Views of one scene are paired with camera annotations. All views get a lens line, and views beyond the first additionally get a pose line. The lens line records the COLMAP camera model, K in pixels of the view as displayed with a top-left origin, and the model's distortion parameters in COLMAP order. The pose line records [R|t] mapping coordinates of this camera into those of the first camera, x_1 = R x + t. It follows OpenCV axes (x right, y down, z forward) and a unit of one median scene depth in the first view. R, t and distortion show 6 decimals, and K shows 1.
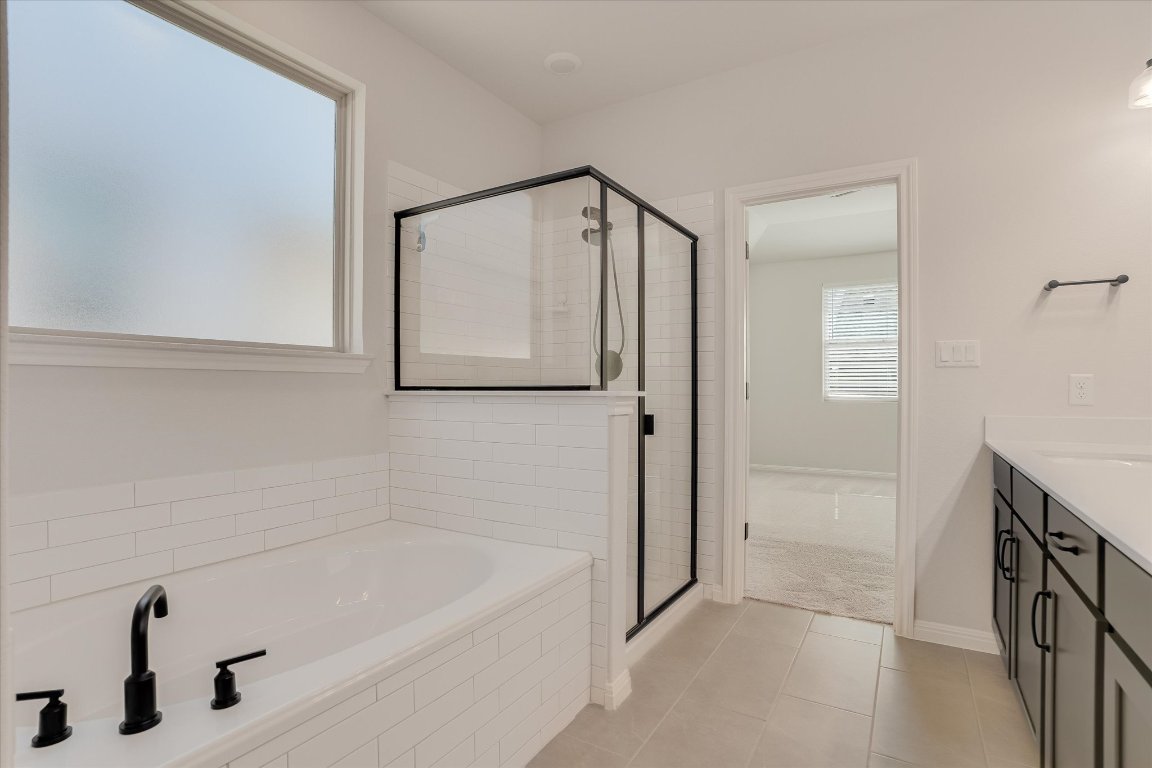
lens RADIAL K [[555.3, 0, 576.0], [0, 555.3, 384.0], [0, 0, 1]] dist [-0.076314, 0.027679]
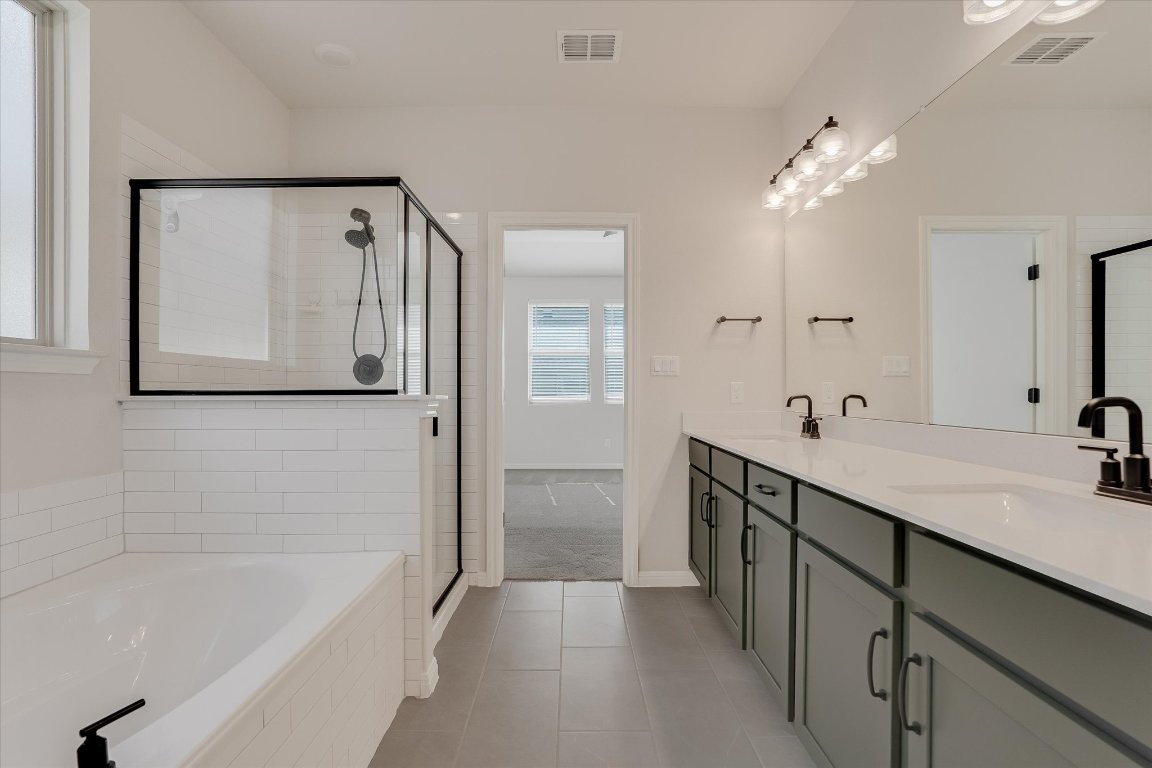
lens RADIAL K [[555.3, 0, 576.0], [0, 555.3, 384.0], [0, 0, 1]] dist [-0.076314, 0.027679]
pose [[0.843902, 0.006080, 0.536463, -0.196534], [-0.002174, 0.999966, -0.007914, -0.000468], [-0.536493, 0.005513, 0.843887, -0.035173]]
